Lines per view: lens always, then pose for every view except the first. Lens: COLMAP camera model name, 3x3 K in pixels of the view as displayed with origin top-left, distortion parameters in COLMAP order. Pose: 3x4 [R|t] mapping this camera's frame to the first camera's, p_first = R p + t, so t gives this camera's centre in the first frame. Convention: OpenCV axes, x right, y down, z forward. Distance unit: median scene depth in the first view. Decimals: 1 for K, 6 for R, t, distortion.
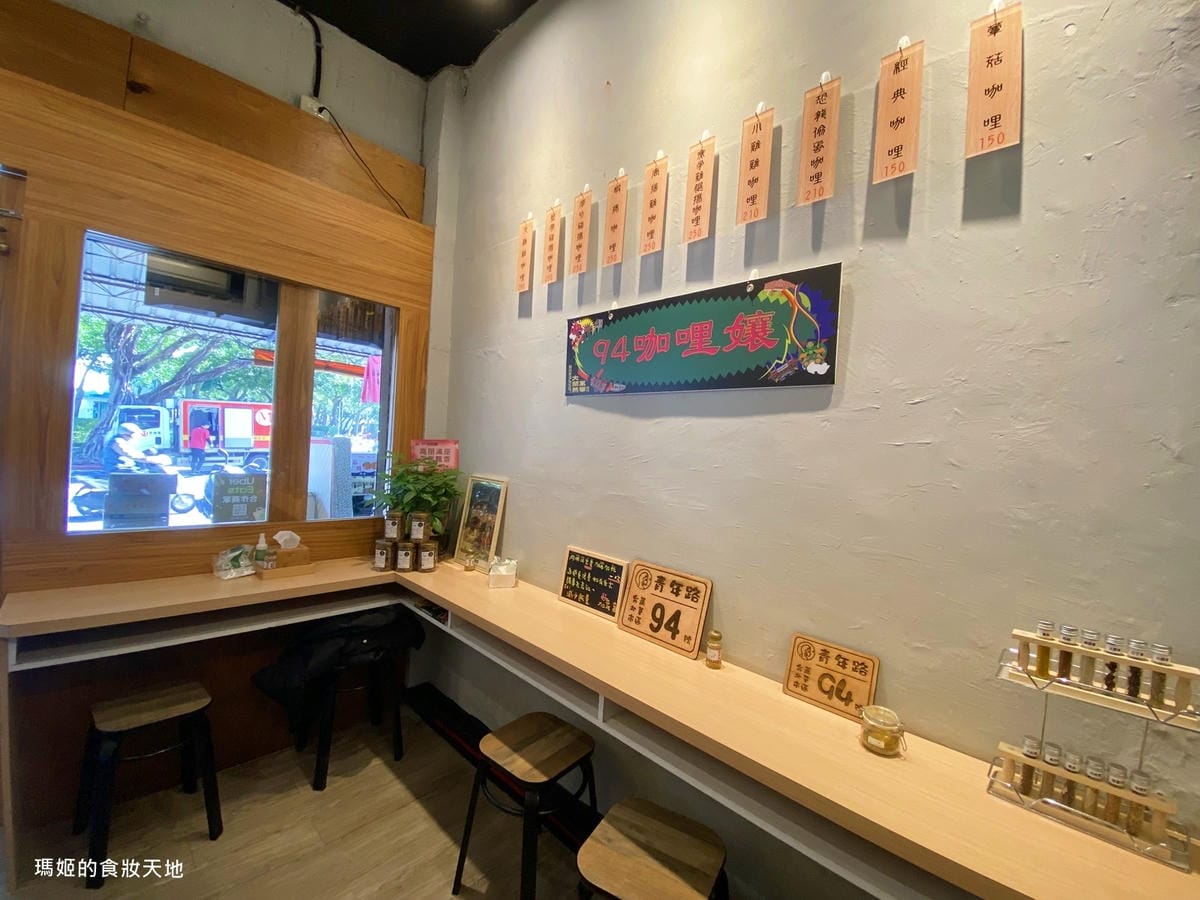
lens RADIAL K [[477.9, 0, 600.0], [0, 477.9, 450.0], [0, 0, 1]] dist [0.029267, -0.020813]
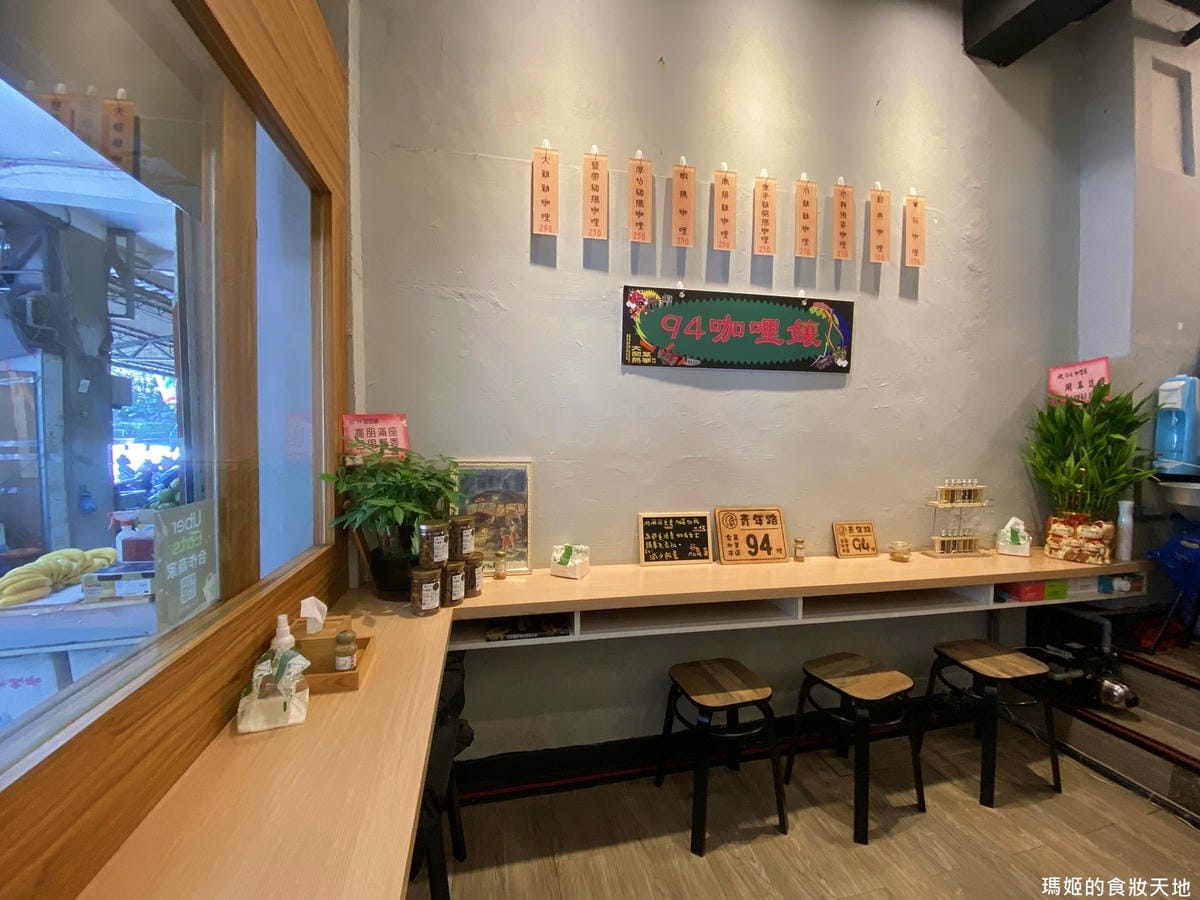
lens RADIAL K [[477.9, 0, 600.0], [0, 477.9, 450.0], [0, 0, 1]] dist [0.029267, -0.020813]
pose [[0.570313, -0.086188, 0.816893, -1.069892], [0.031120, 0.996033, 0.083363, -0.026594], [-0.820837, -0.022121, 0.570733, 0.555583]]
